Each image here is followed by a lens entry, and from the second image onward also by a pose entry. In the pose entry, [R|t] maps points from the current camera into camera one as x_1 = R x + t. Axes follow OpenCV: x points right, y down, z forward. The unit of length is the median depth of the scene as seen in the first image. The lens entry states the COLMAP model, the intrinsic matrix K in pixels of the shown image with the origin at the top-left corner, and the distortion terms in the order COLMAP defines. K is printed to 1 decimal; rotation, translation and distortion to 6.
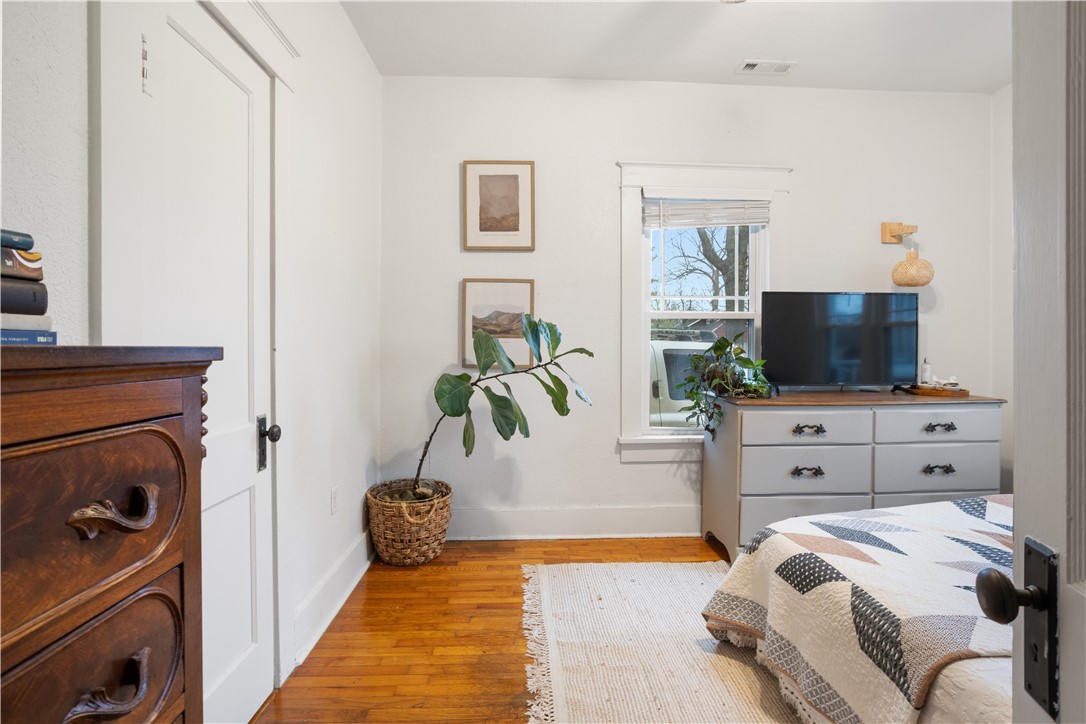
lens RADIAL K [[553.5, 0, 546.5], [0, 553.5, 356.4], [0, 0, 1]] dist [-0.038086, 0.014712]
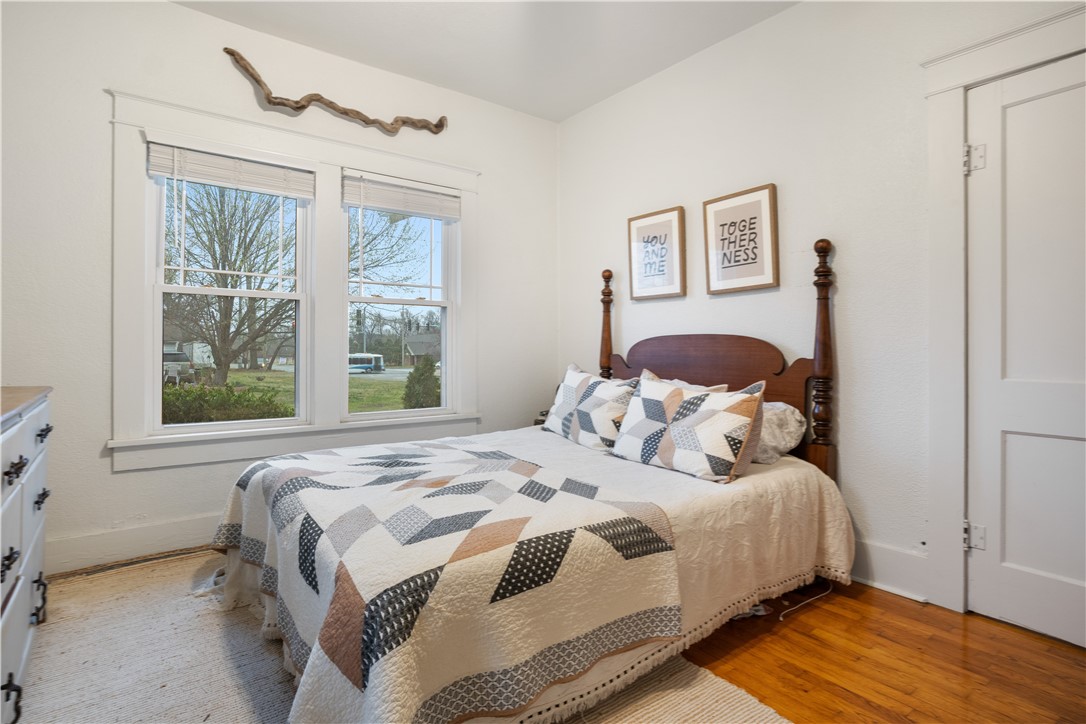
lens RADIAL K [[553.5, 0, 546.5], [0, 553.5, 356.4], [0, 0, 1]] dist [-0.038086, 0.014712]
pose [[-0.582485, -0.002636, 0.812837, -0.243343], [0.008557, 0.999919, 0.009375, 0.062458], [-0.812796, 0.012416, -0.582416, 1.486057]]
